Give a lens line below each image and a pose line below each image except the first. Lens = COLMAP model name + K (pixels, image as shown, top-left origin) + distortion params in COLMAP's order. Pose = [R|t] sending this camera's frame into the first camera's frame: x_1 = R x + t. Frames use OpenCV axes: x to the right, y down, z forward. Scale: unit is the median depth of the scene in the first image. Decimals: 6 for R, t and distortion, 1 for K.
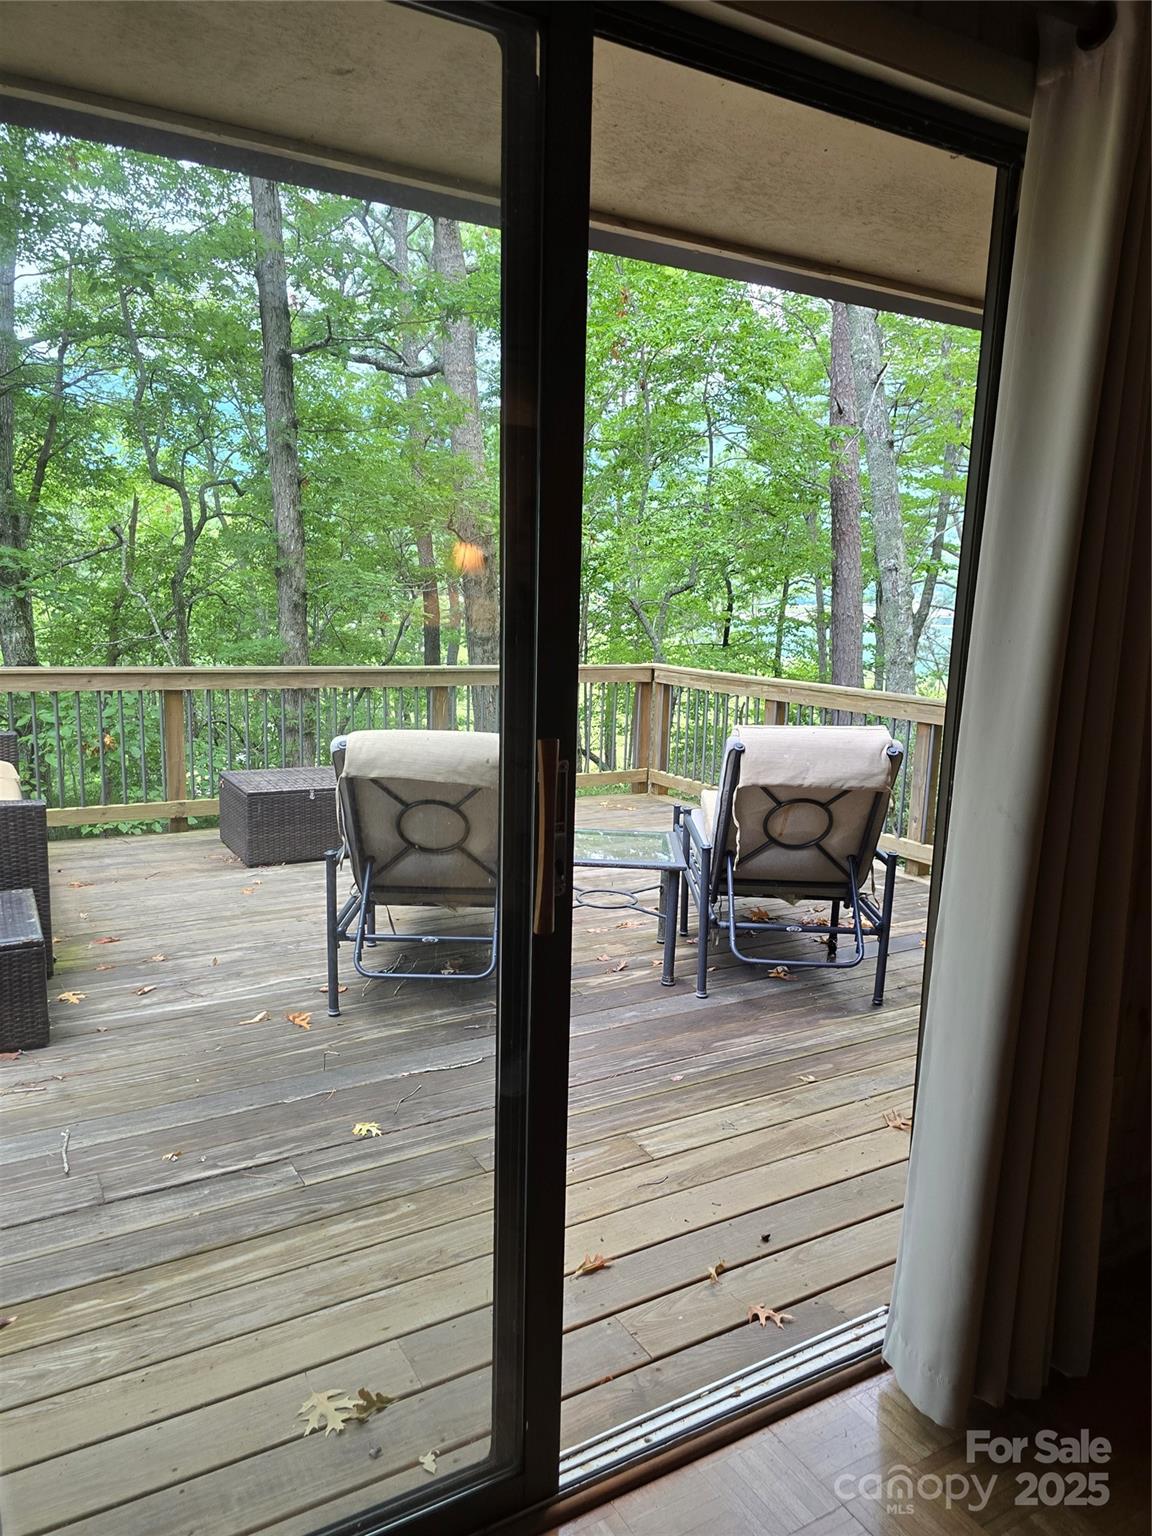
lens RADIAL K [[1076.9, 0, 572.2], [0, 1076.9, 772.5], [0, 0, 1]] dist [0.038887, -0.030460]
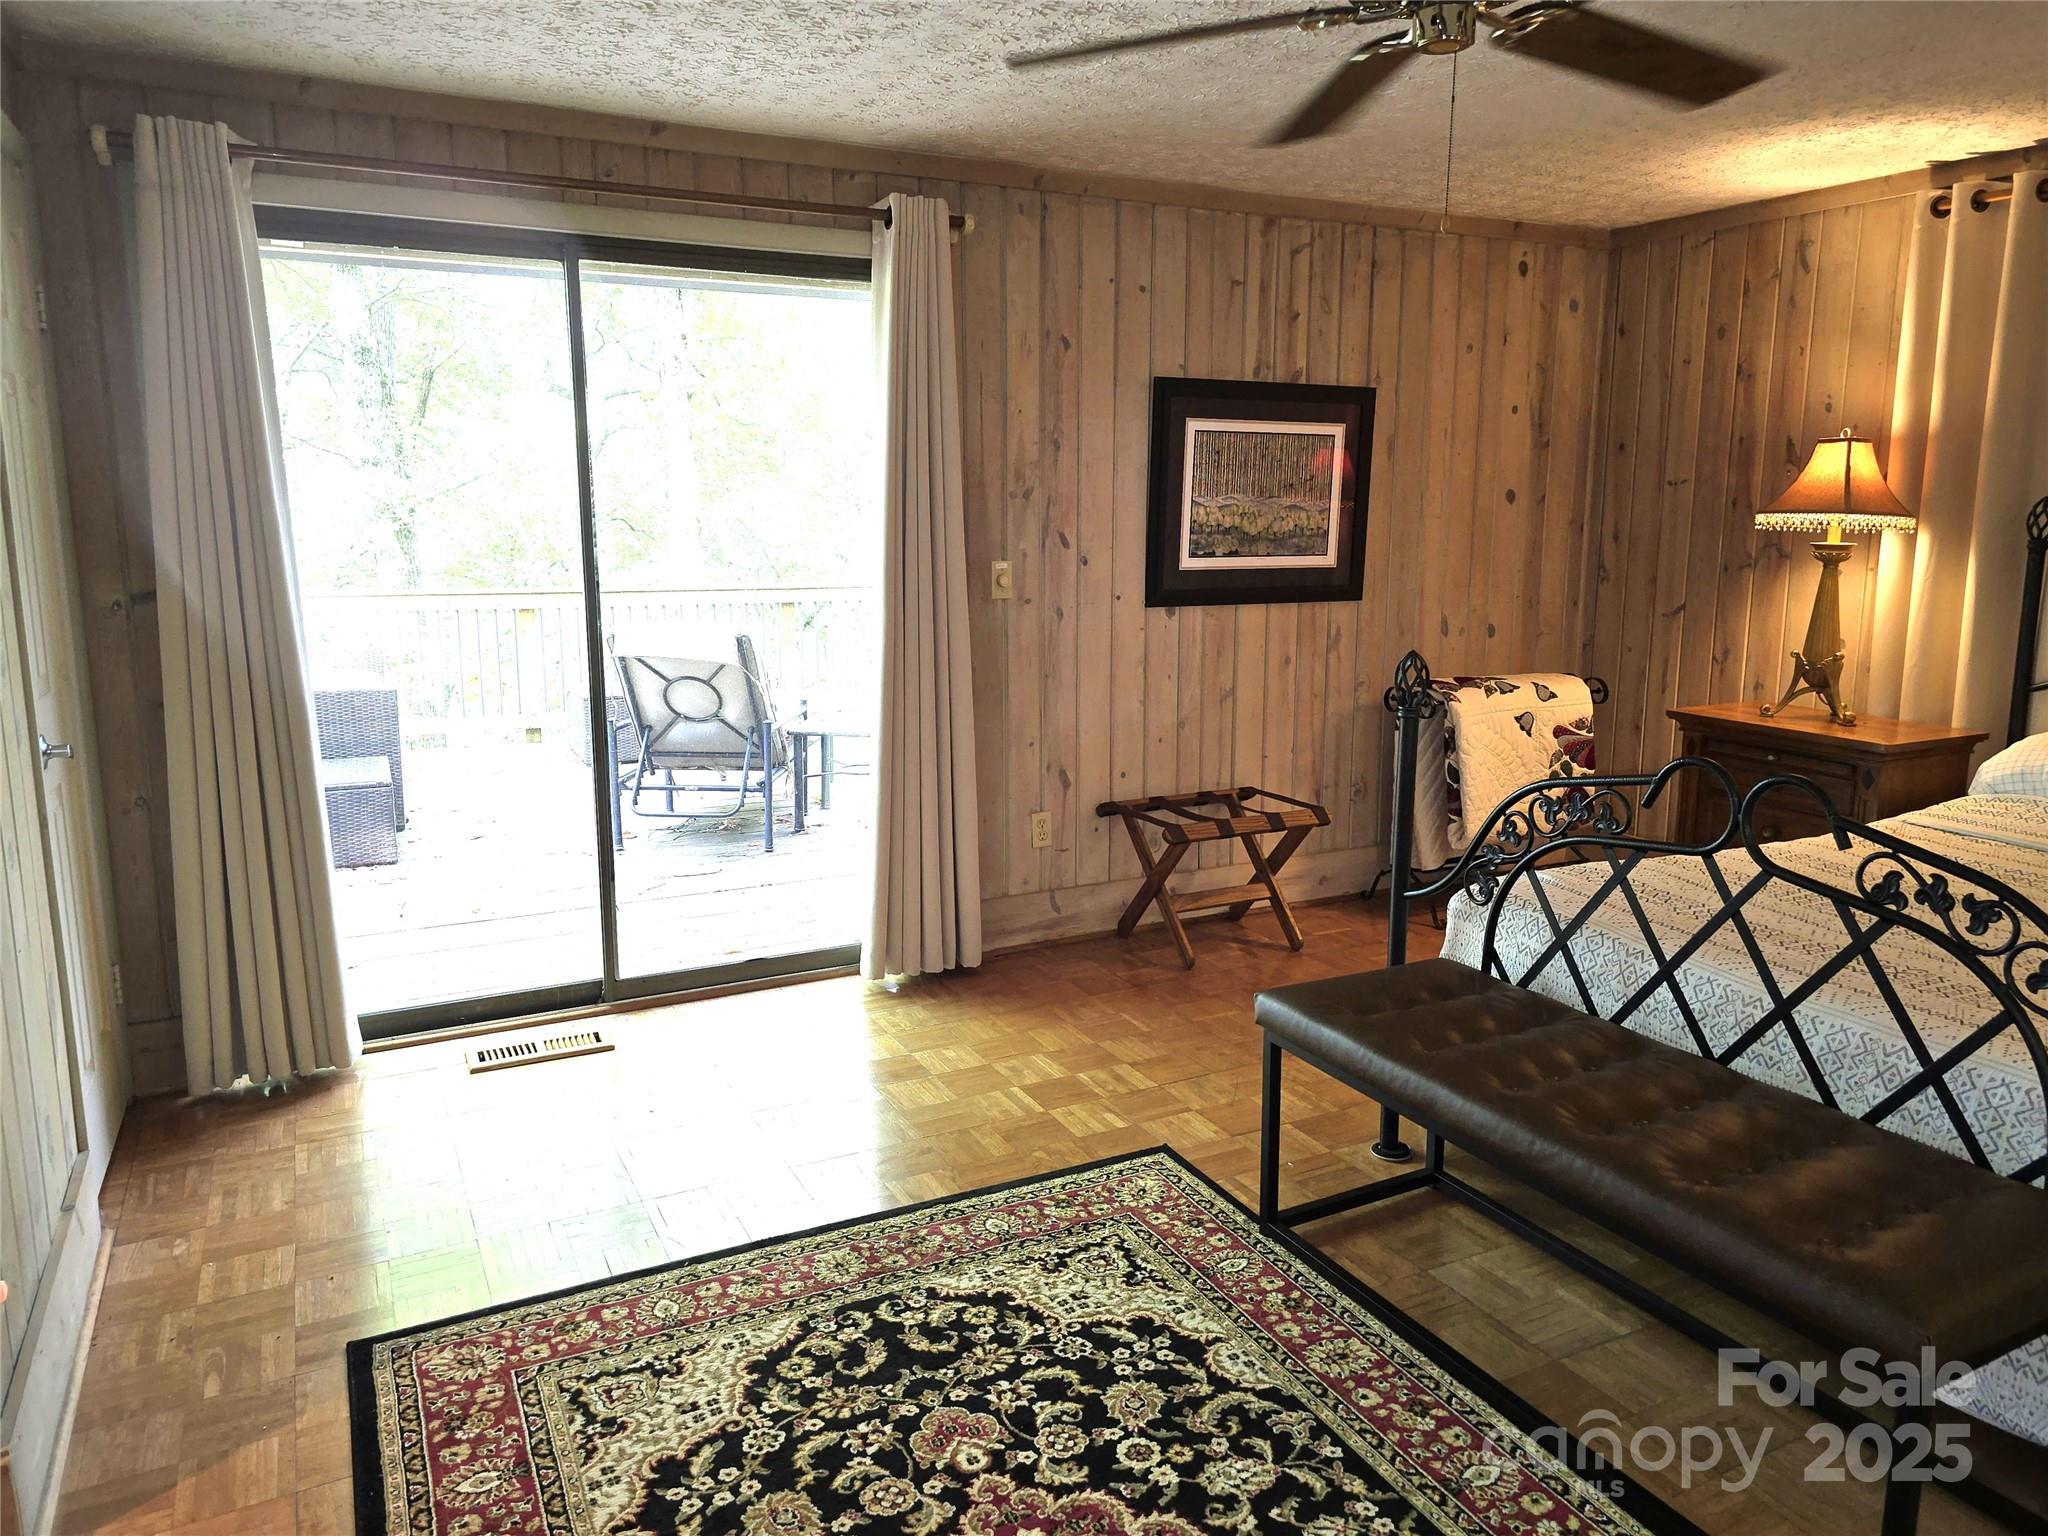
lens RADIAL K [[1435.8, 0, 1037.3], [0, 1435.8, 765.0], [0, 0, 1]] dist [0.038887, -0.030460]
pose [[0.997764, -0.011272, -0.065879, 0.383656], [0.011655, 0.999917, 0.005436, 0.123589], [0.065812, -0.006192, 0.997813, -0.651455]]
